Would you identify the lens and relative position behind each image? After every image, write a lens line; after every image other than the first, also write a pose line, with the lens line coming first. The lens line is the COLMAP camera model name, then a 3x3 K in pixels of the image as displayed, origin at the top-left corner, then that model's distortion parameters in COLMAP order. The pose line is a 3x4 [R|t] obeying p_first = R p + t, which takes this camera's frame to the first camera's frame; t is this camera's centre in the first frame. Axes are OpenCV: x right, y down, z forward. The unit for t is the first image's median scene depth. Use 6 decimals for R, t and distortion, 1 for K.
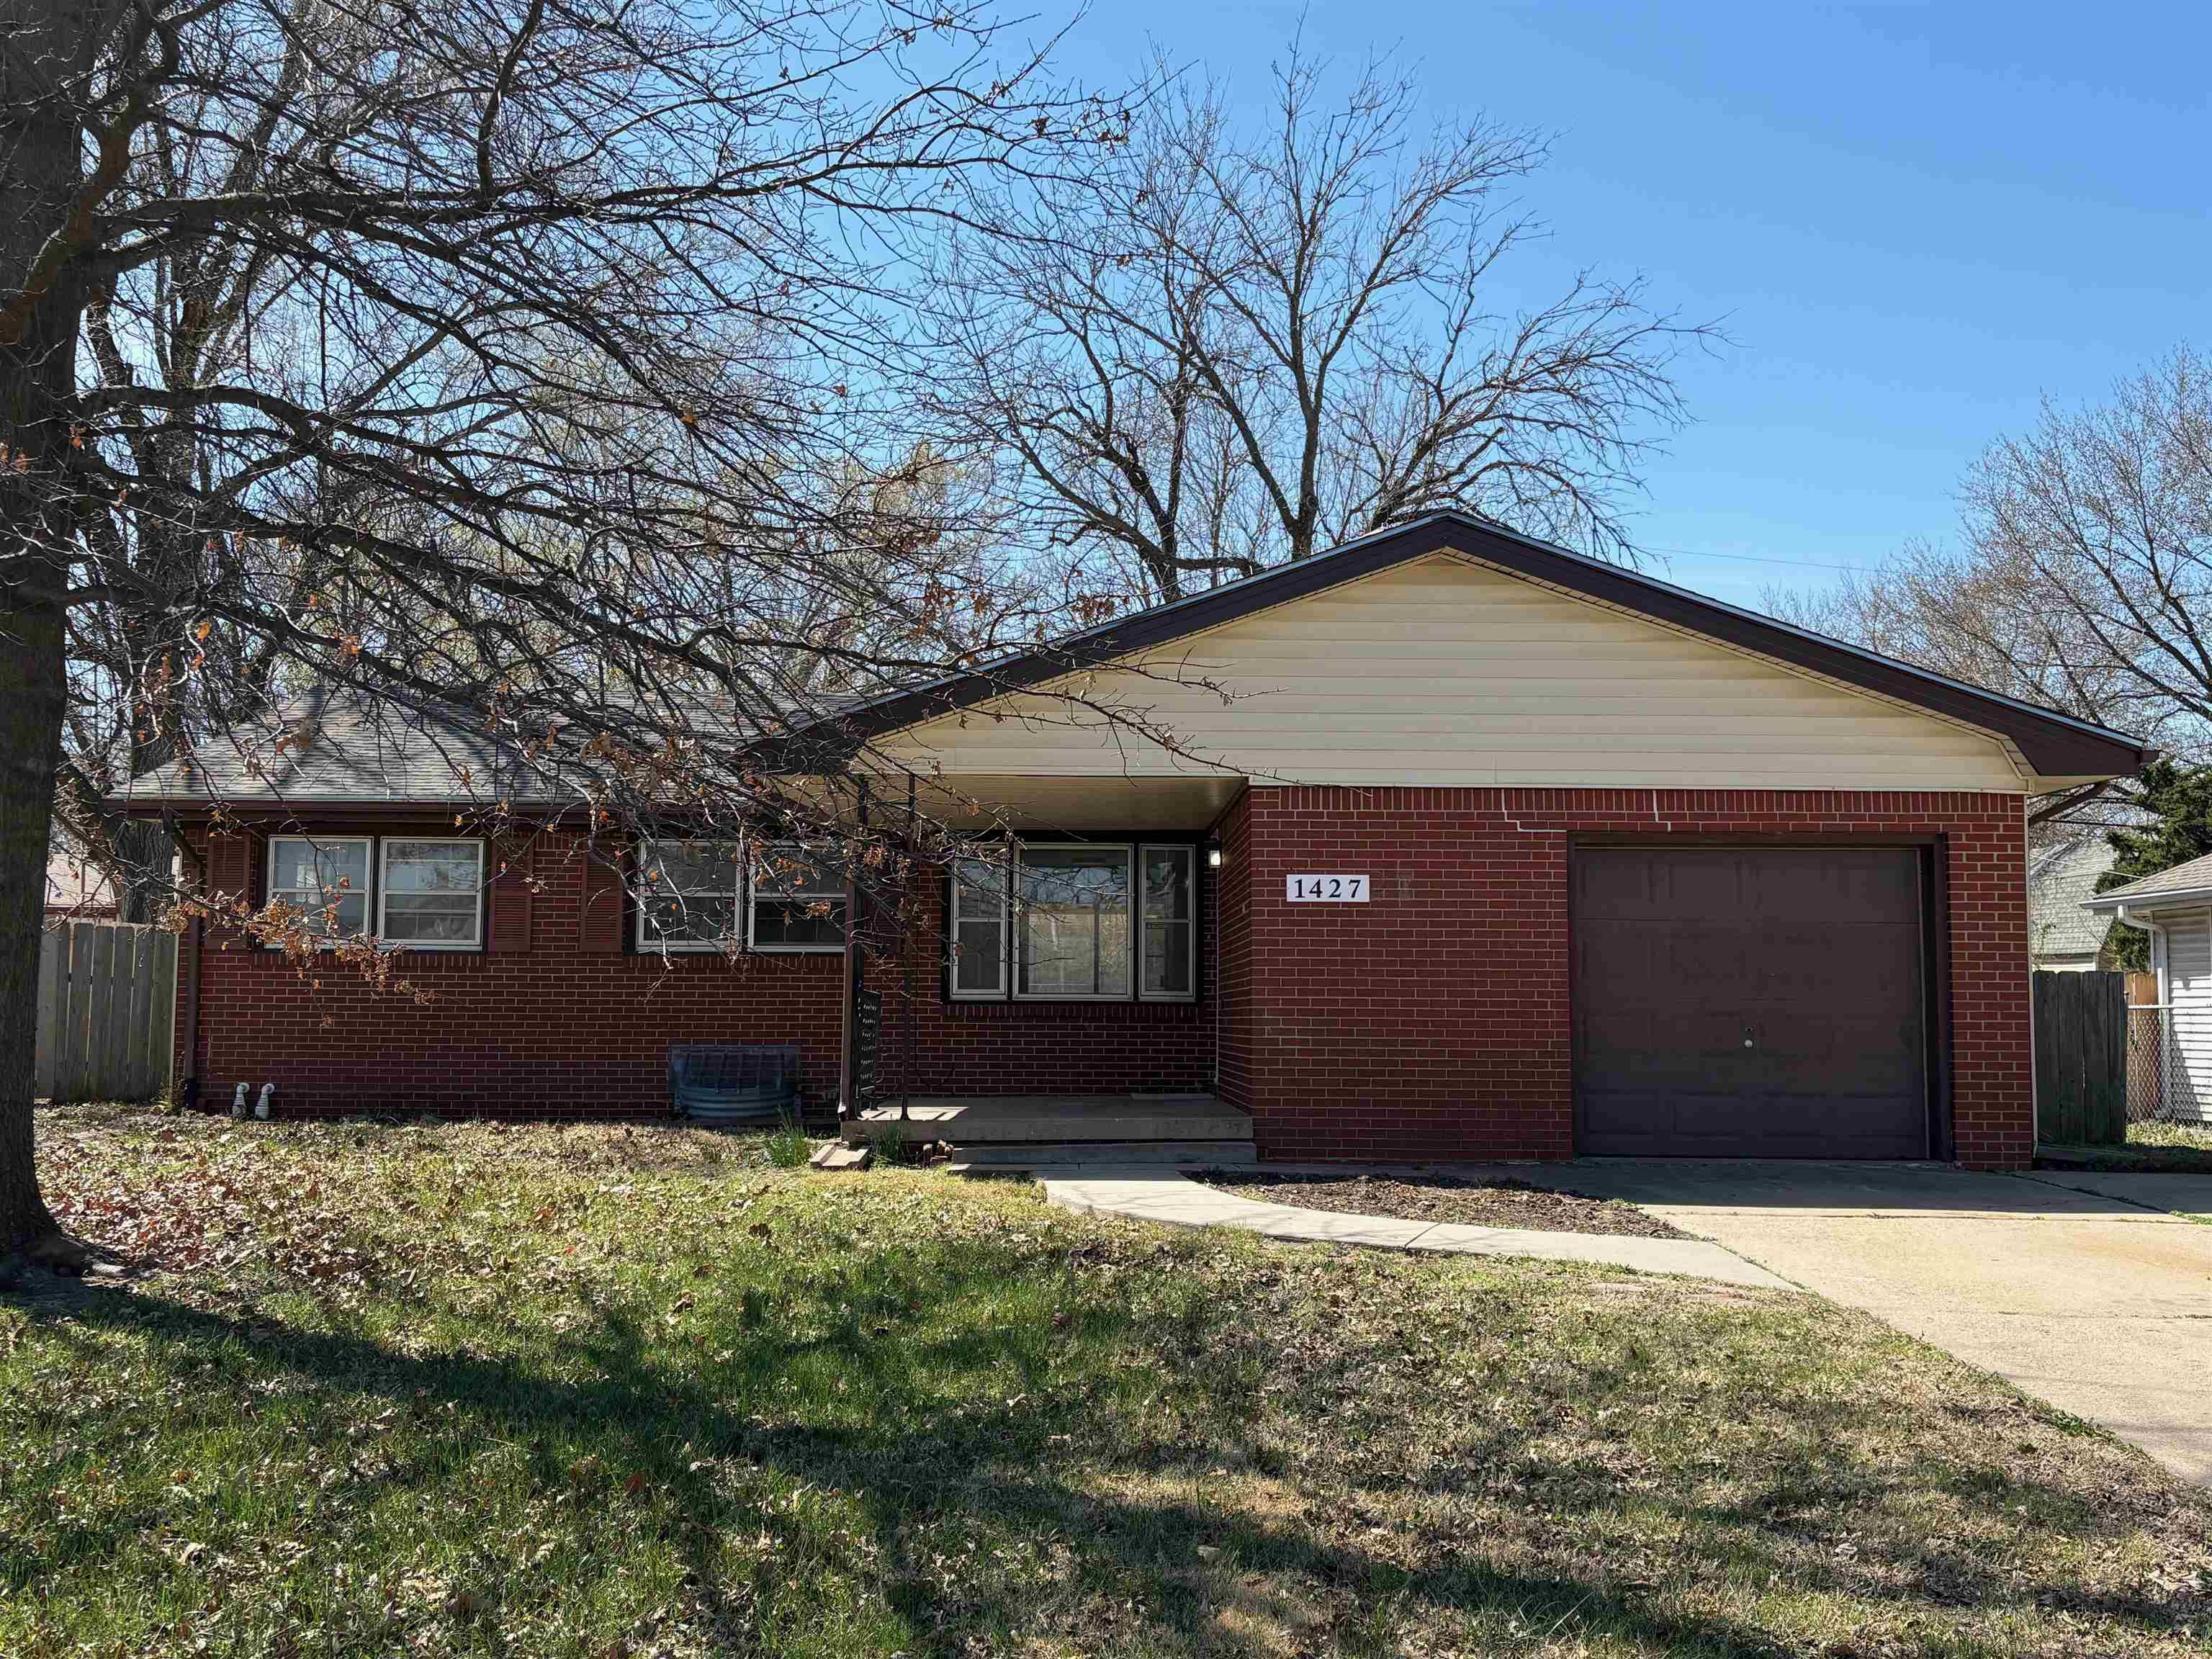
lens RADIAL K [[2114.0, 0, 1105.4], [0, 2114.0, 838.4], [0, 0, 1]] dist [0.034612, 0.000000]
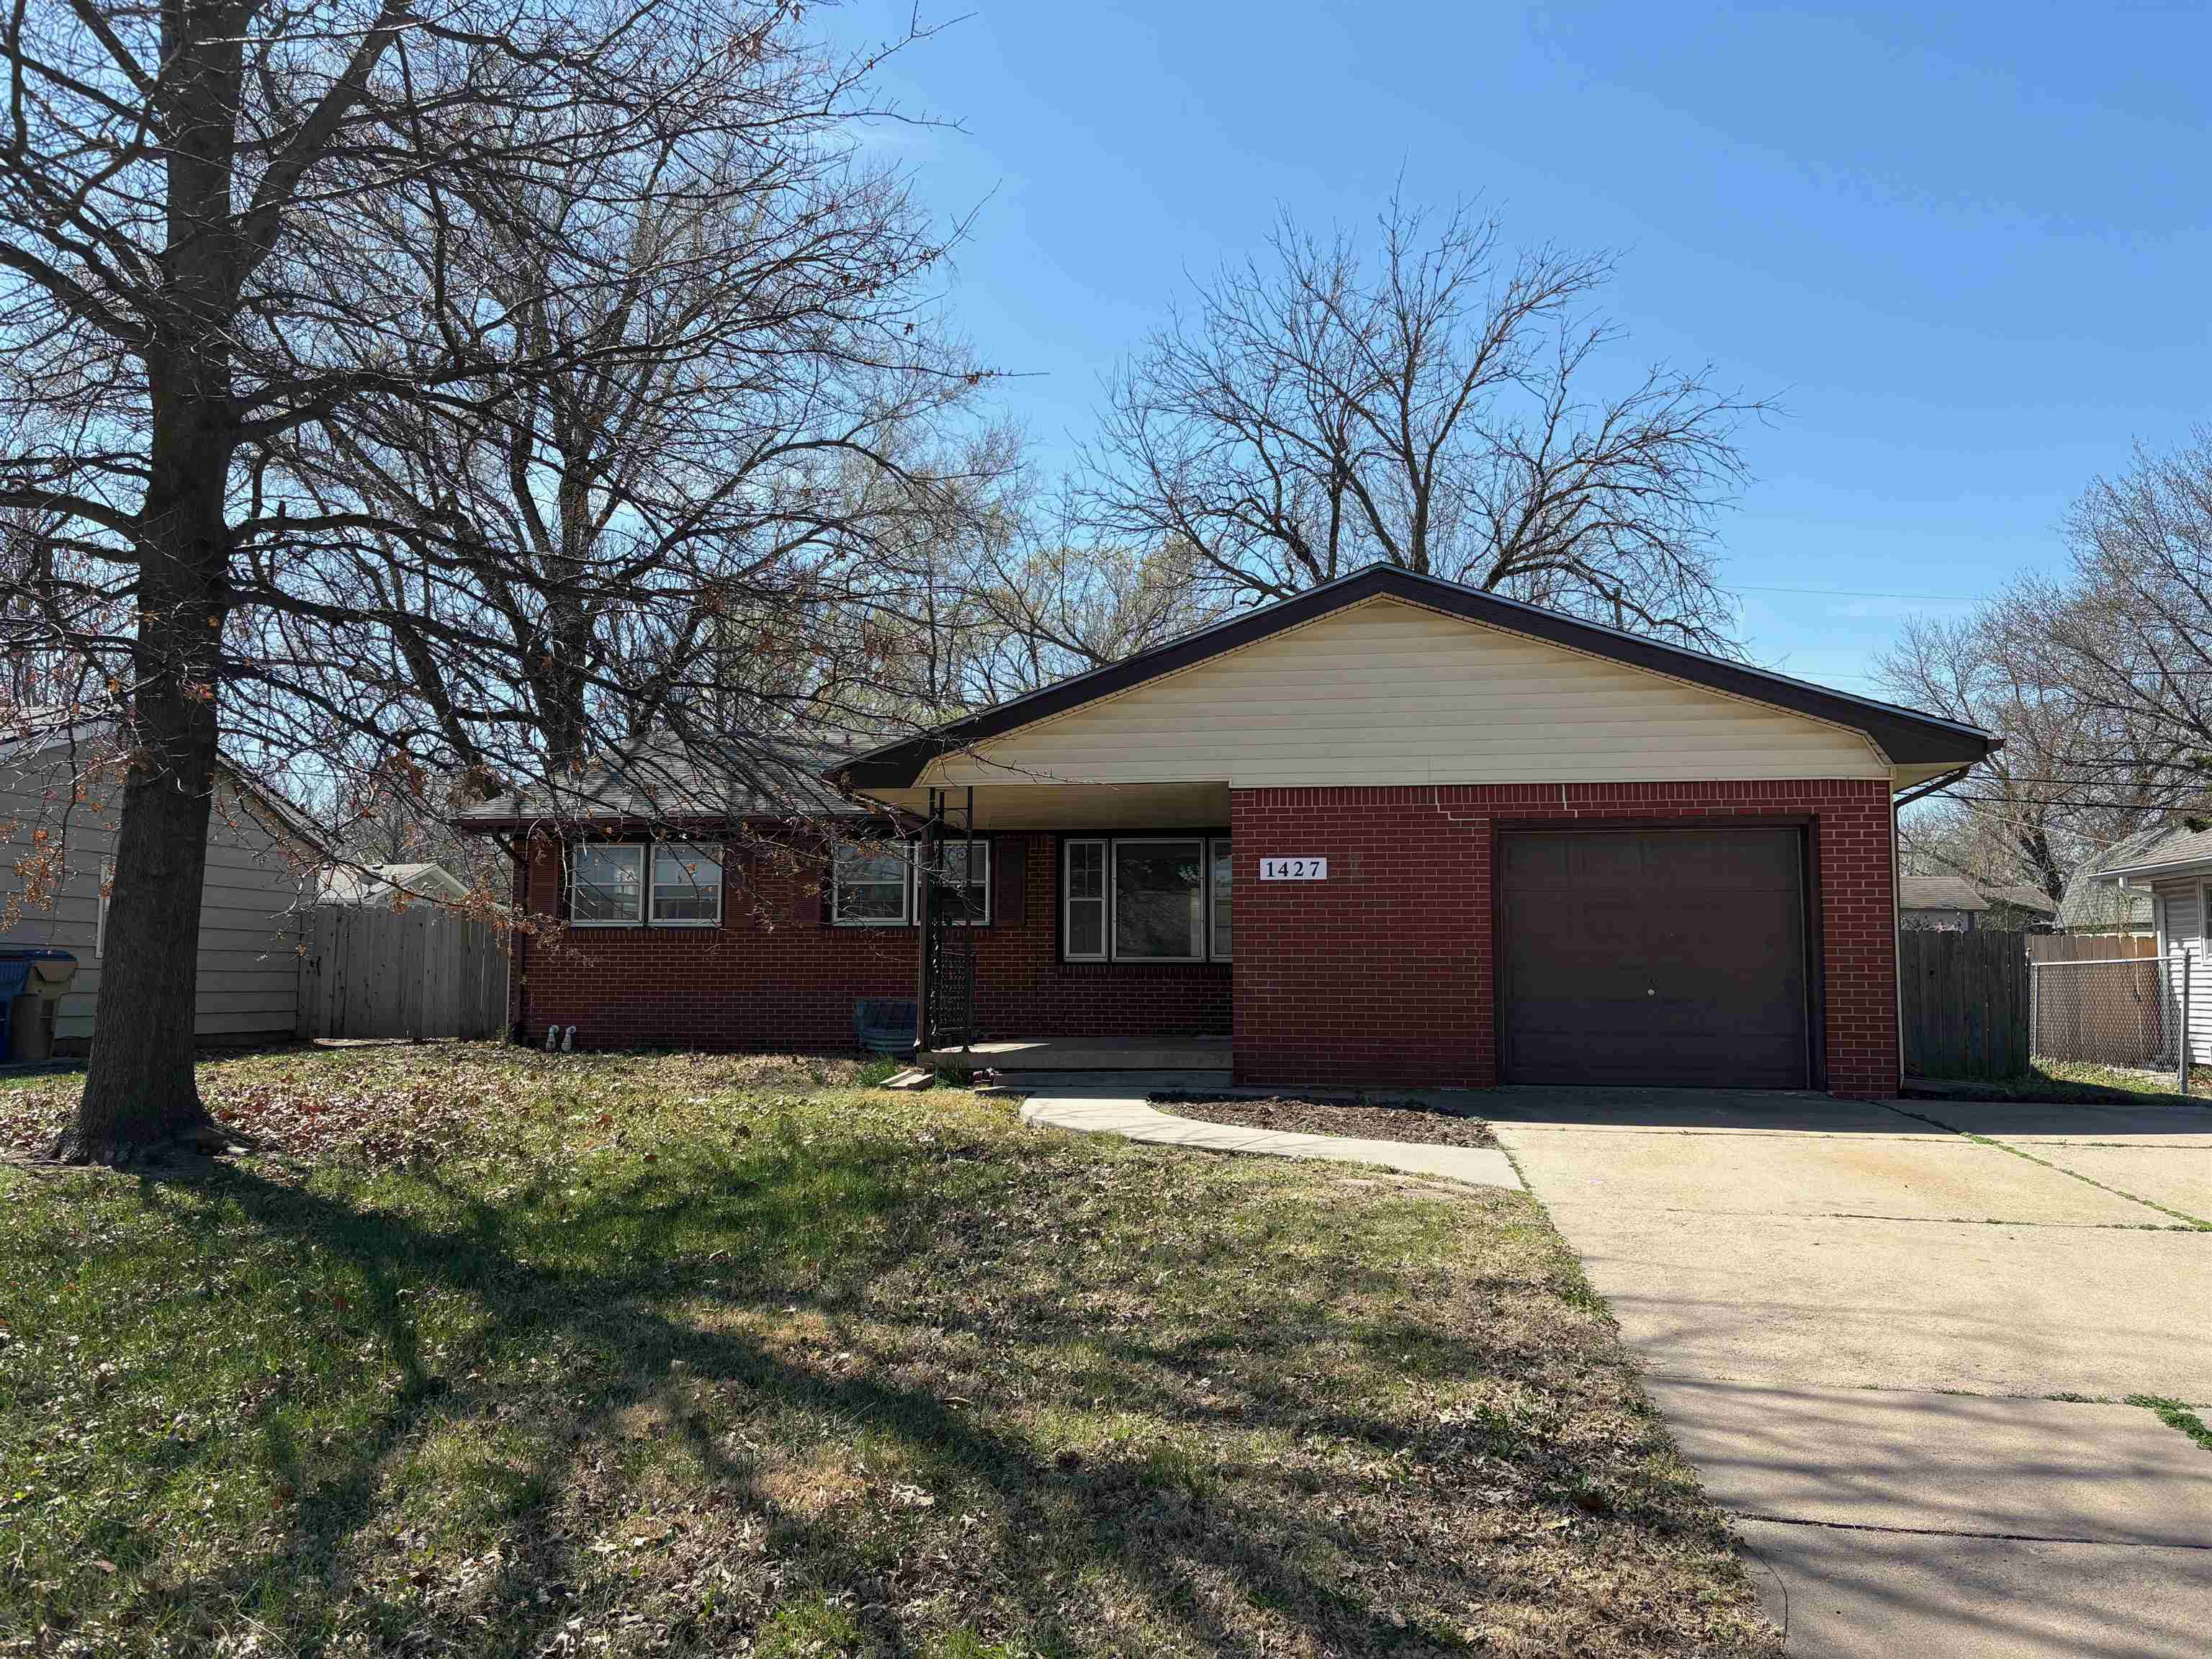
lens RADIAL K [[1661.2, 0, 1110.4], [0, 1661.2, 818.5], [0, 0, 1]] dist [0.051413, -0.053325]
pose [[0.984214, -0.020913, -0.175741, 0.153891], [0.018350, 0.999700, -0.016199, 0.006898], [0.176027, 0.012718, 0.984303, 0.008128]]
